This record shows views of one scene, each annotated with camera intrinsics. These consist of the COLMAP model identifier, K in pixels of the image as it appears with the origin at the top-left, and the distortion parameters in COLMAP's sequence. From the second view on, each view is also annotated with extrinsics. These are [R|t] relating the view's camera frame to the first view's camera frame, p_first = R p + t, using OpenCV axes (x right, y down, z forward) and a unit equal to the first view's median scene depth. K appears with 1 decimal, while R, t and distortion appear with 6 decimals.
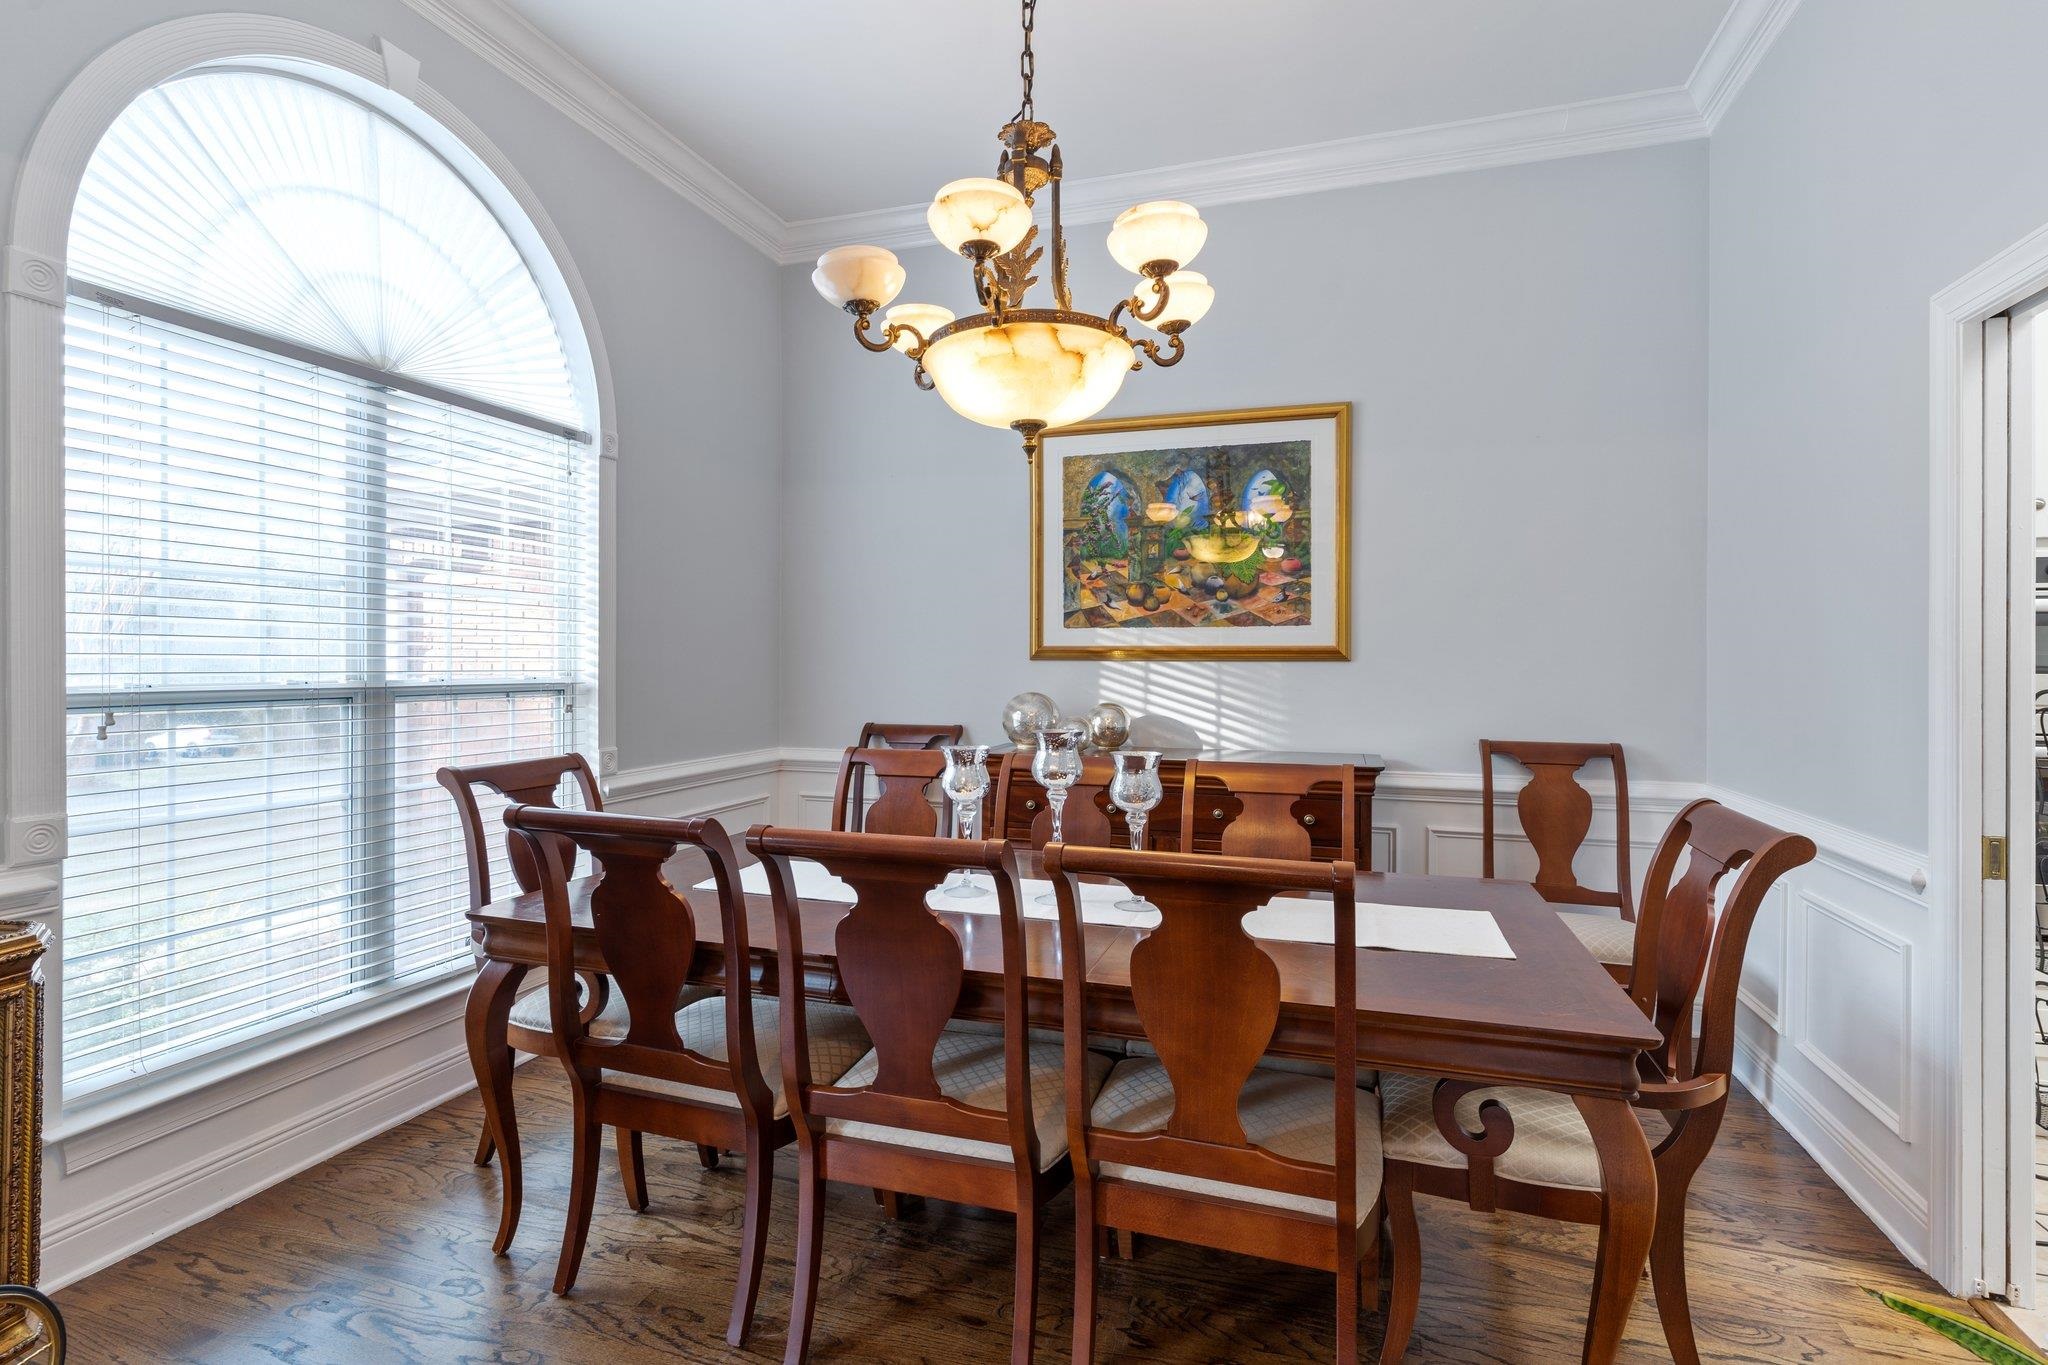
lens RADIAL K [[984.5, 0, 1022.5], [0, 984.5, 663.4], [0, 0, 1]] dist [0.000154, -0.000691]
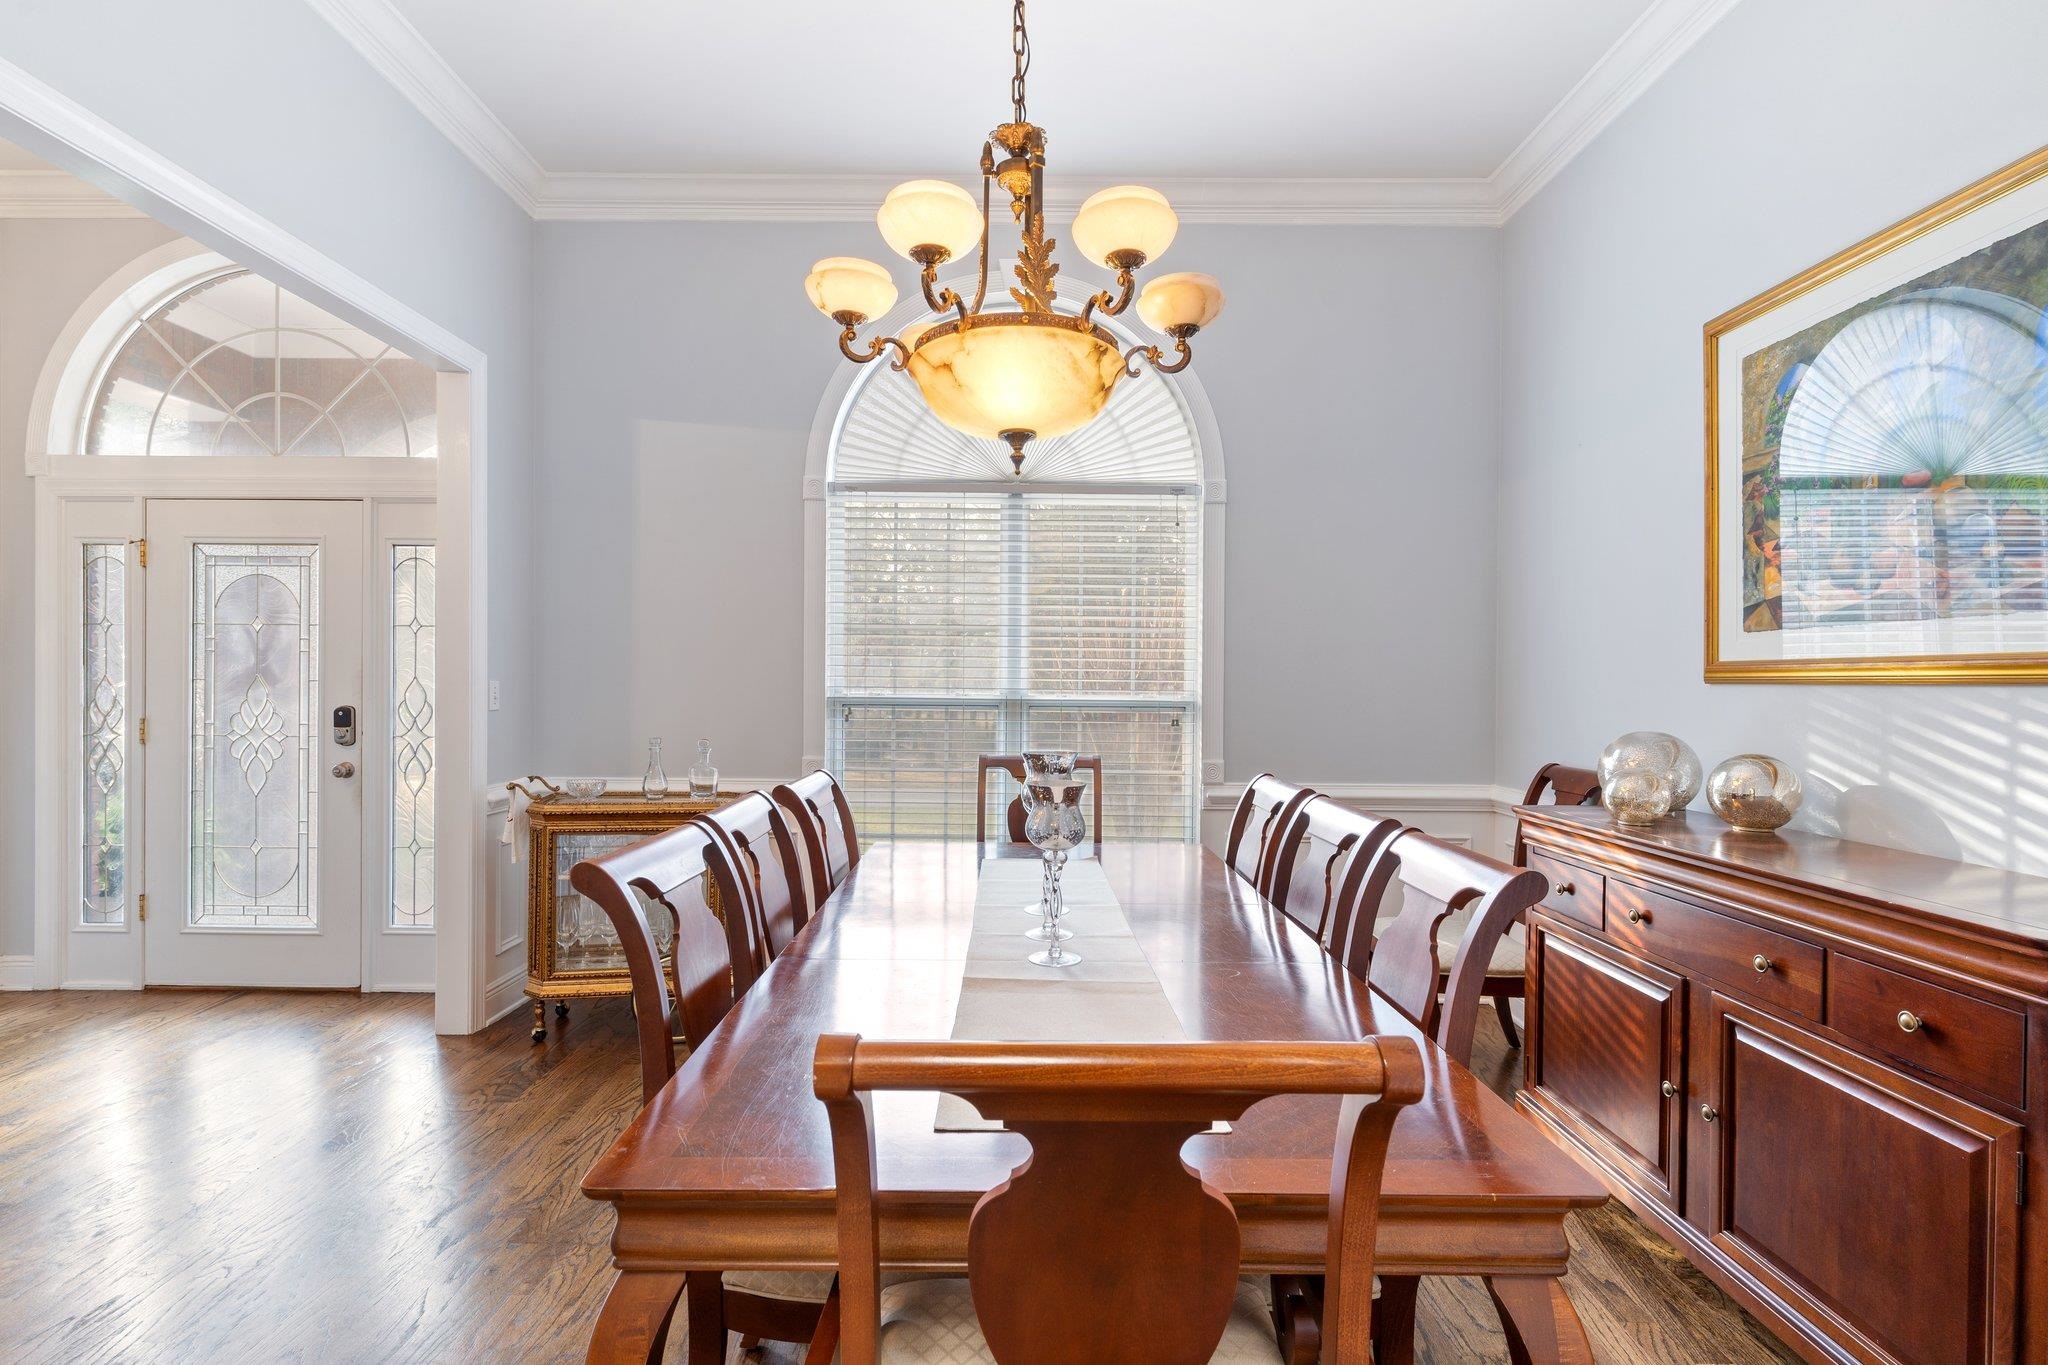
lens RADIAL K [[980.7, 0, 1018.4], [0, 980.7, 683.1], [0, 0, 1]] dist [0.001991, -0.000197]
pose [[0.316234, 0.000744, -0.948681, 0.490255], [-0.008702, 0.999960, -0.002116, 0.001769], [0.948641, 0.008925, 0.316228, 0.371106]]
